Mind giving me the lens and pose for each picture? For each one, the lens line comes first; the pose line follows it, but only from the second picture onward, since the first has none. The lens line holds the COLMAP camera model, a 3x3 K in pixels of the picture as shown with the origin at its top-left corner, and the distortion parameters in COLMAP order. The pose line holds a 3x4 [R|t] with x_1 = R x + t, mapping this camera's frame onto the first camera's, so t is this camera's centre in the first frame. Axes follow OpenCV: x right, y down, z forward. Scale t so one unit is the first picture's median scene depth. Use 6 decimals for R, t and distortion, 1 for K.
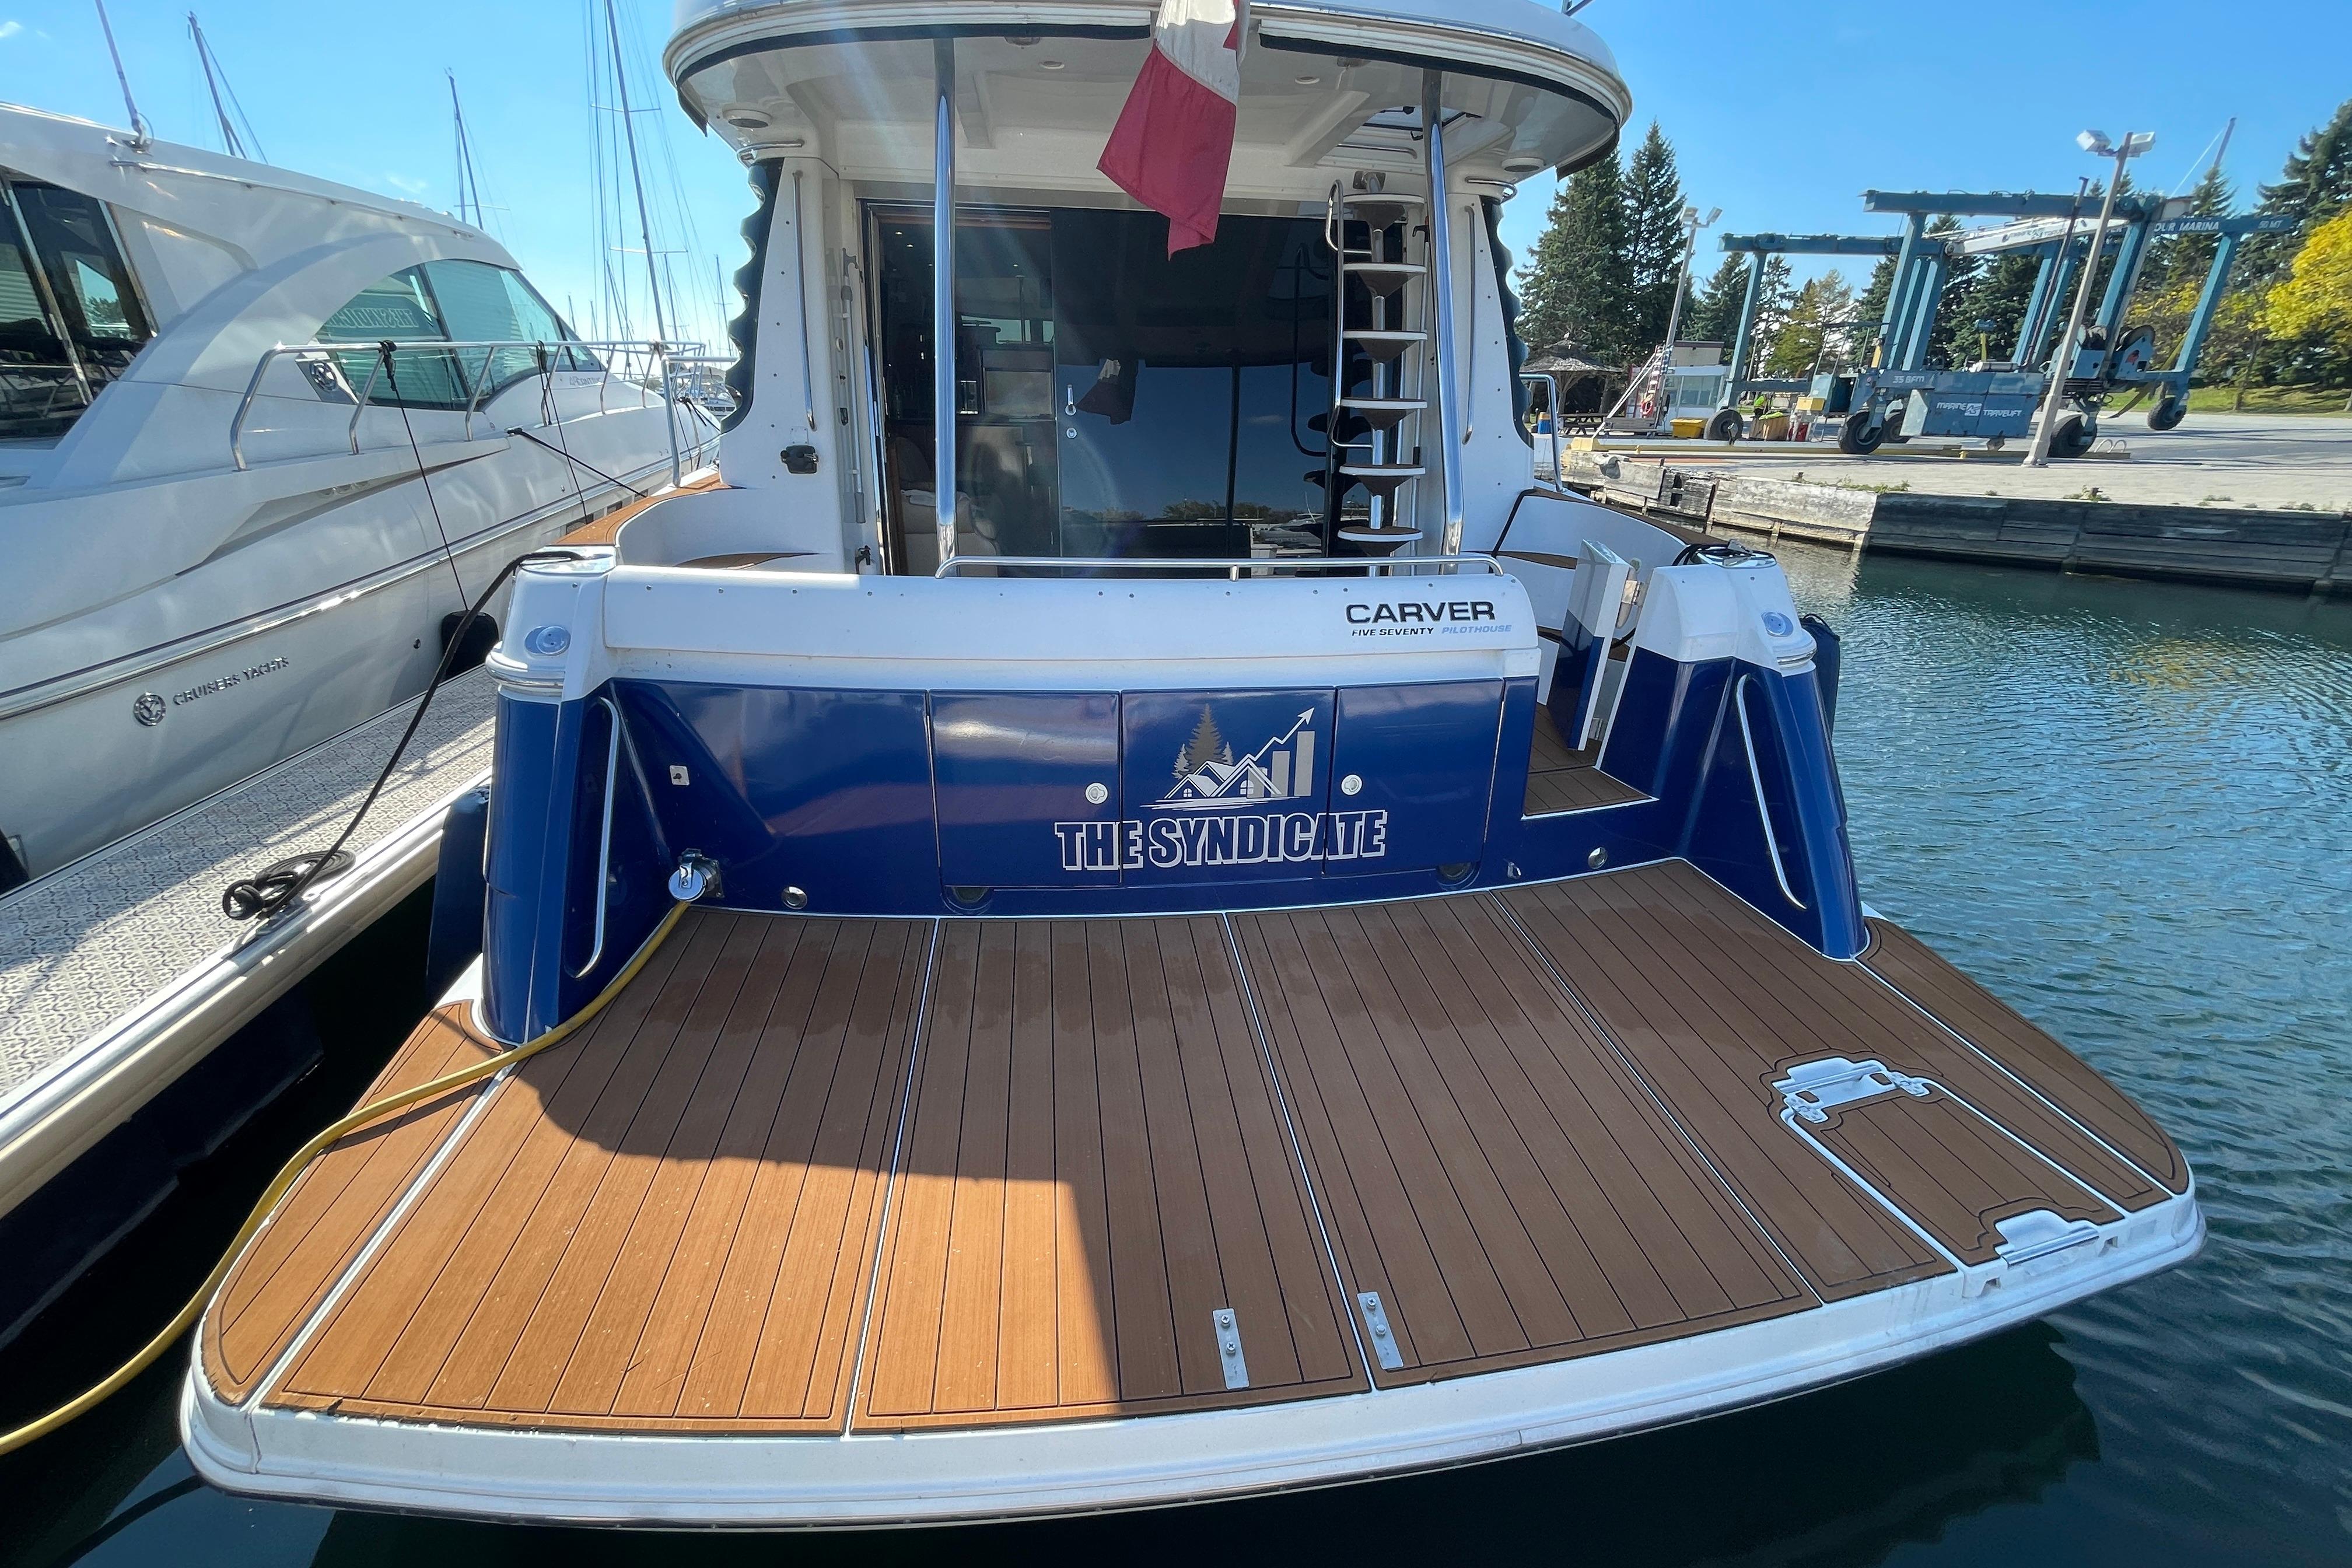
lens RADIAL K [[943.2, 0, 1181.5], [0, 943.2, 781.8], [0, 0, 1]] dist [-0.002084, -0.000144]
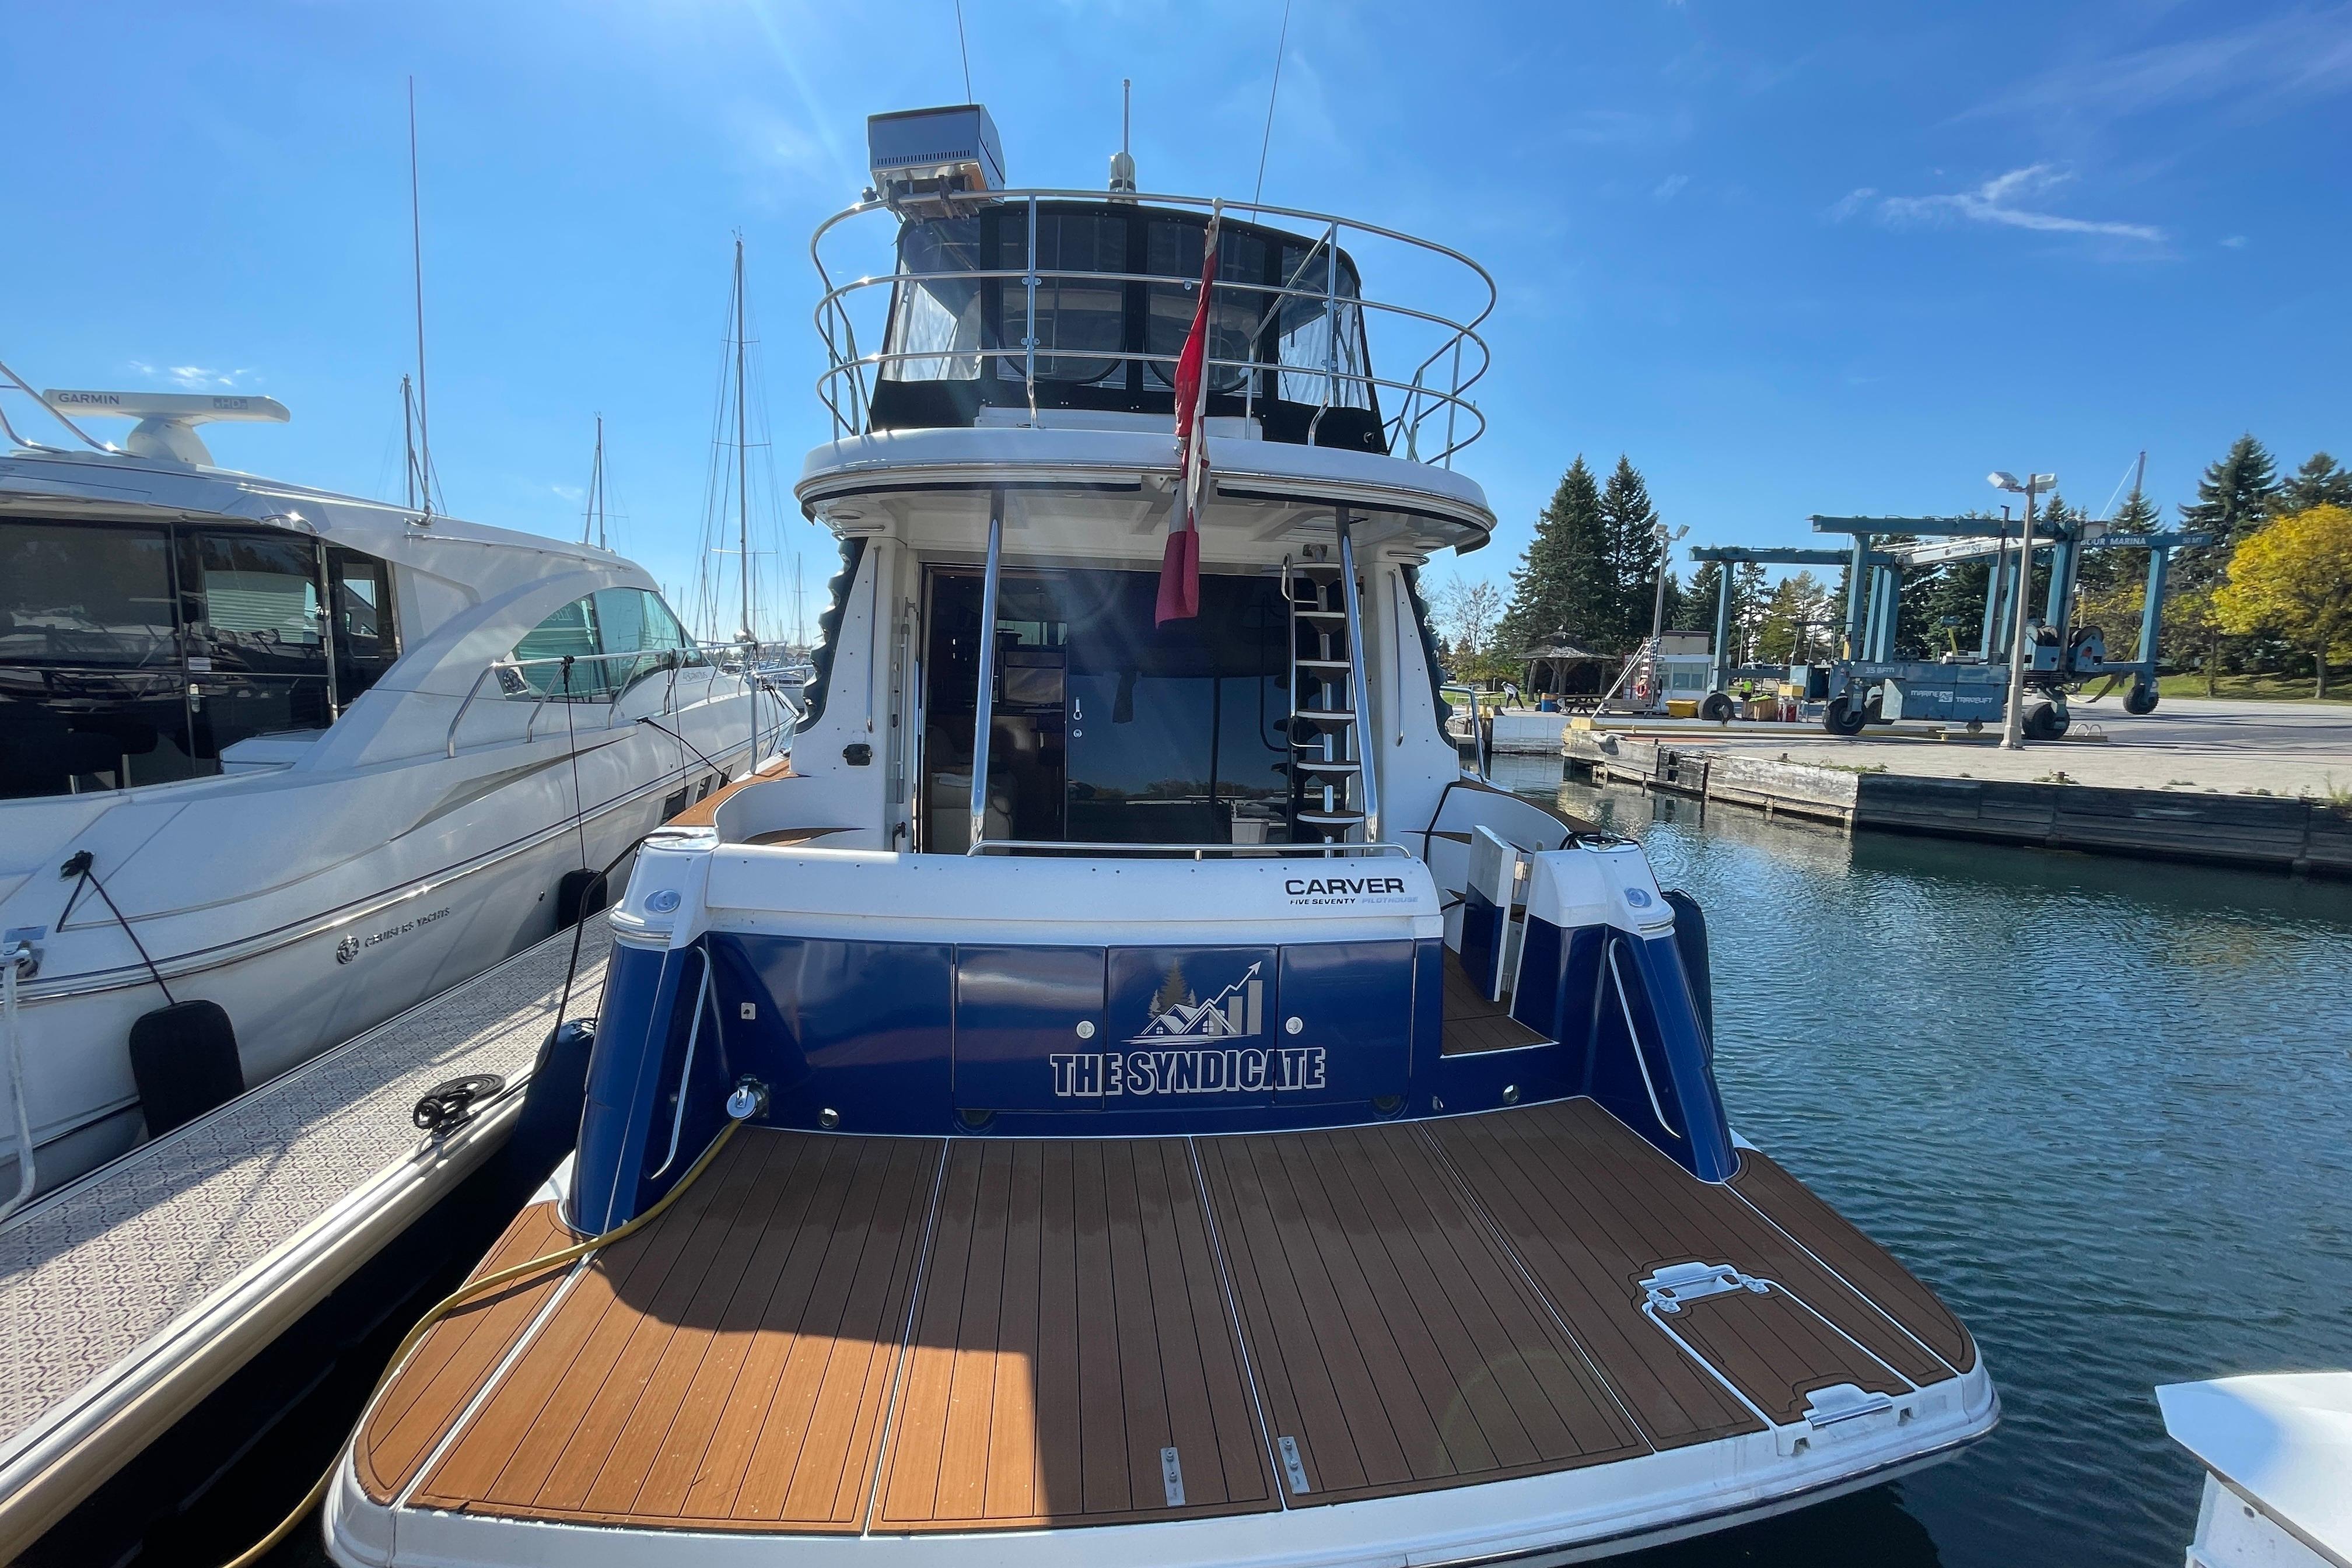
lens RADIAL K [[953.5, 0, 1176.0], [0, 953.5, 789.8], [0, 0, 1]] dist [-0.001608, -0.000061]
pose [[0.999909, 0.009327, -0.009703, 0.036918], [-0.011516, 0.966031, -0.258171, 0.029384], [0.006965, 0.258259, 0.966051, -0.279506]]
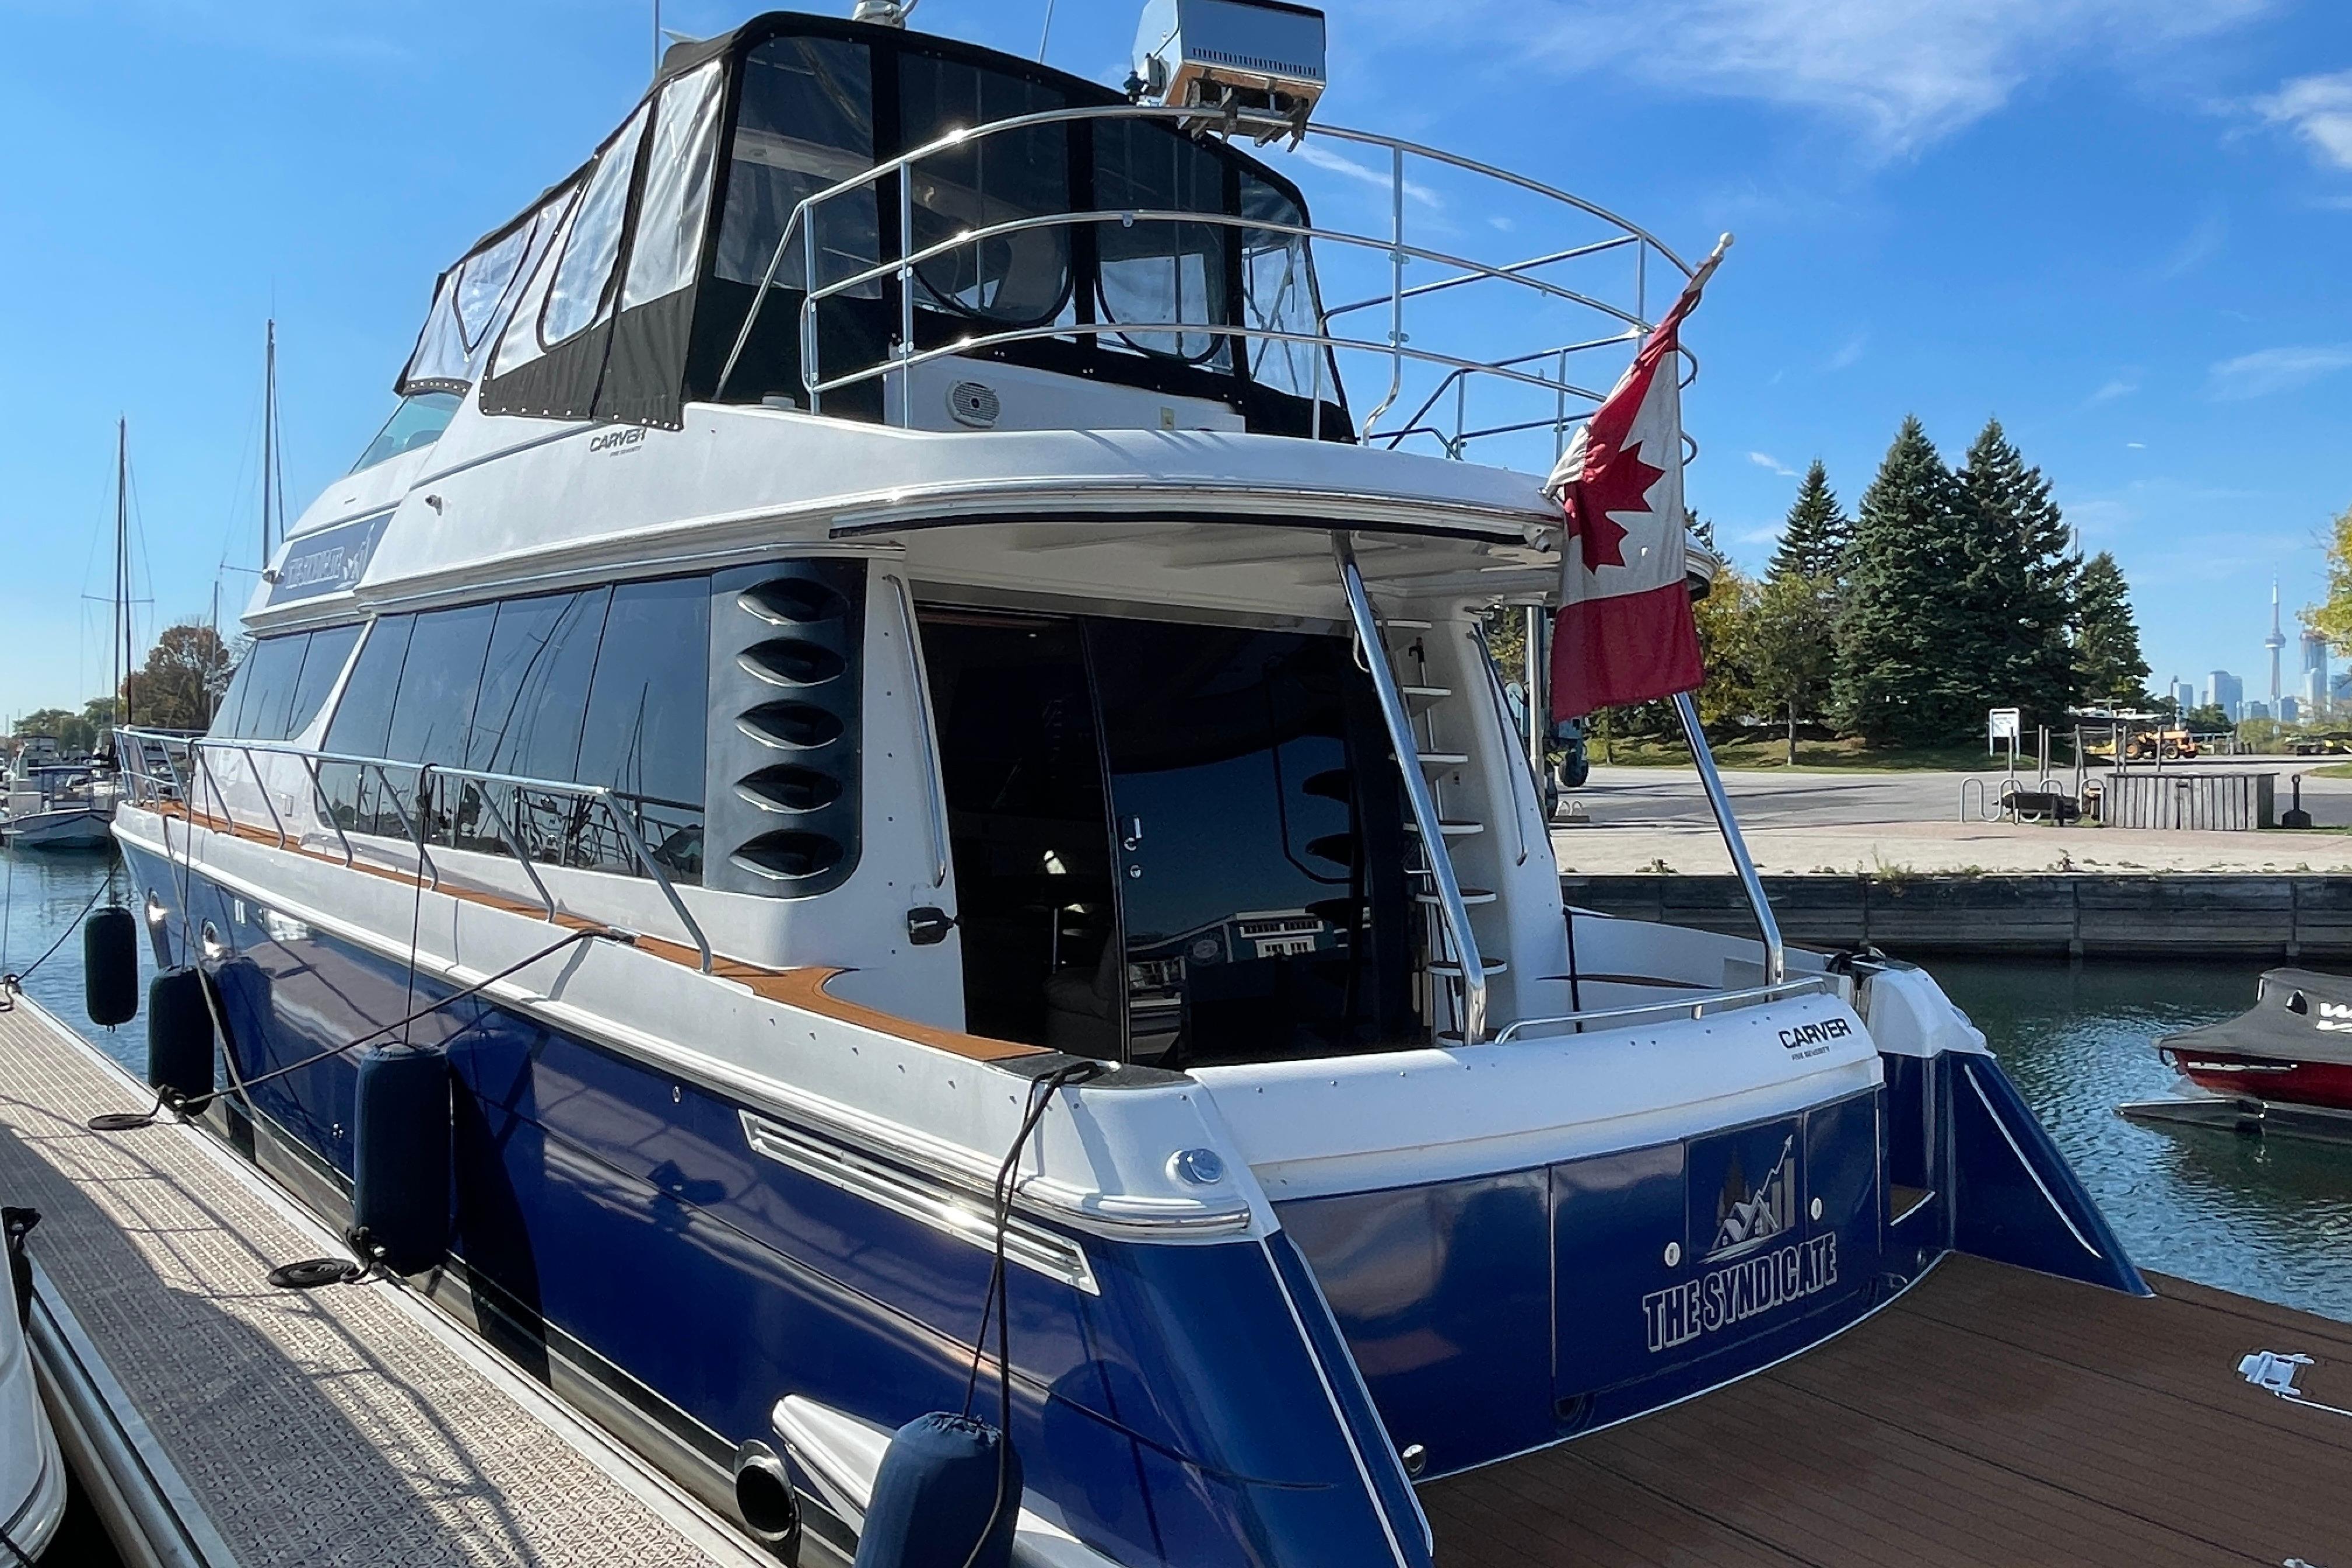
lens RADIAL K [[1695.0, 0, 1165.1], [0, 1695.0, 787.8], [0, 0, 1]] dist [0.047975, -0.049508]
pose [[0.834703, -0.018127, 0.550402, -1.414445], [0.210931, 0.933762, -0.289130, -0.036298], [-0.508704, 0.357435, 0.783237, -0.232918]]
